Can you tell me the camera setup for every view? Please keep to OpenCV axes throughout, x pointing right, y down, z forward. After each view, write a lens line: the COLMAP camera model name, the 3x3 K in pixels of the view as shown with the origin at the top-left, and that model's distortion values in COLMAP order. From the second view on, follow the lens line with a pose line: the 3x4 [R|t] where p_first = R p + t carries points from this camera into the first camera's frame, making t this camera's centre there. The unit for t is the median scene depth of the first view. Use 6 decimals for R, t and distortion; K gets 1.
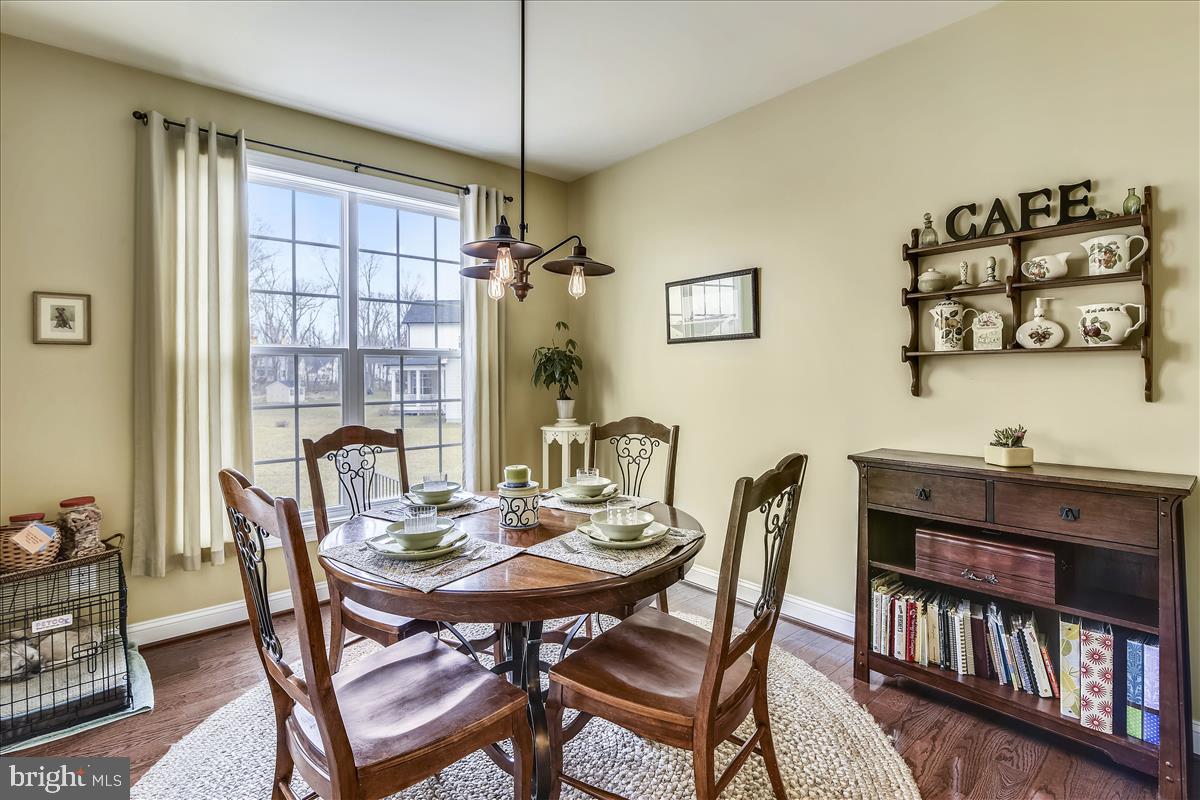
lens RADIAL K [[563.7, 0, 608.1], [0, 563.7, 379.6], [0, 0, 1]] dist [-0.002432, 0.000116]
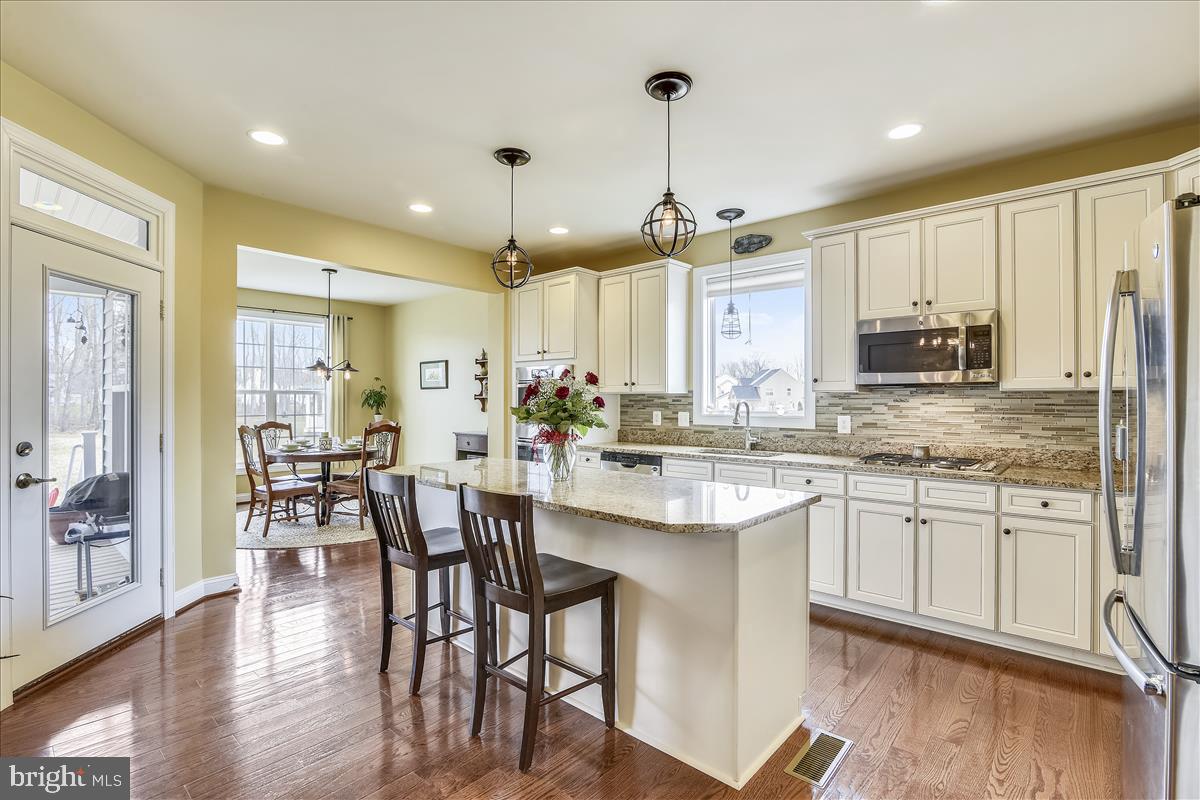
lens RADIAL K [[563.7, 0, 605.8], [0, 563.7, 404.6], [0, 0, 1]] dist [-0.002432, 0.000116]
pose [[0.993112, 0.007880, 0.116902, 0.825055], [-0.007795, 0.999969, -0.001182, -0.008573], [-0.116908, 0.000262, 0.993143, -1.877235]]
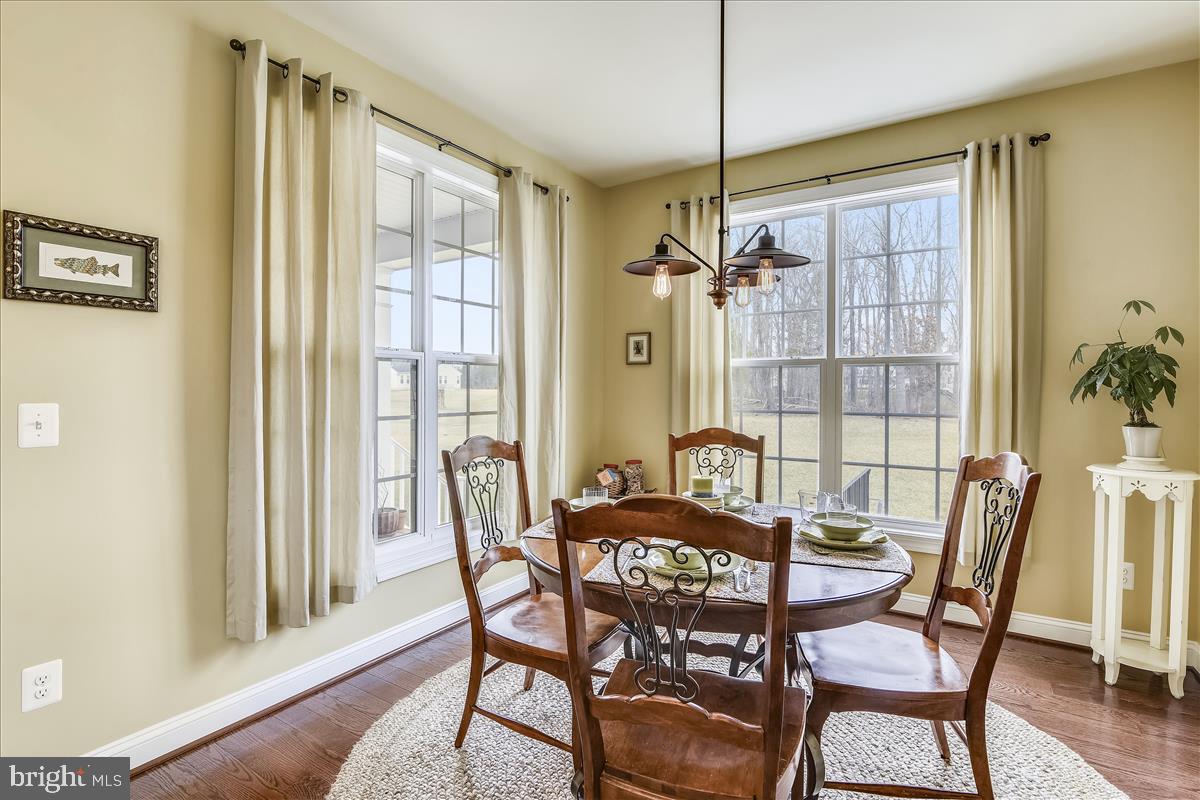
lens RADIAL K [[563.7, 0, 600.1], [0, 563.7, 395.2], [0, 0, 1]] dist [-0.002432, 0.000116]
pose [[0.300456, 0.019532, -0.953596, 0.526495], [-0.015758, 0.999755, 0.015512, 0.001934], [0.953665, 0.010366, 0.300691, 0.402927]]
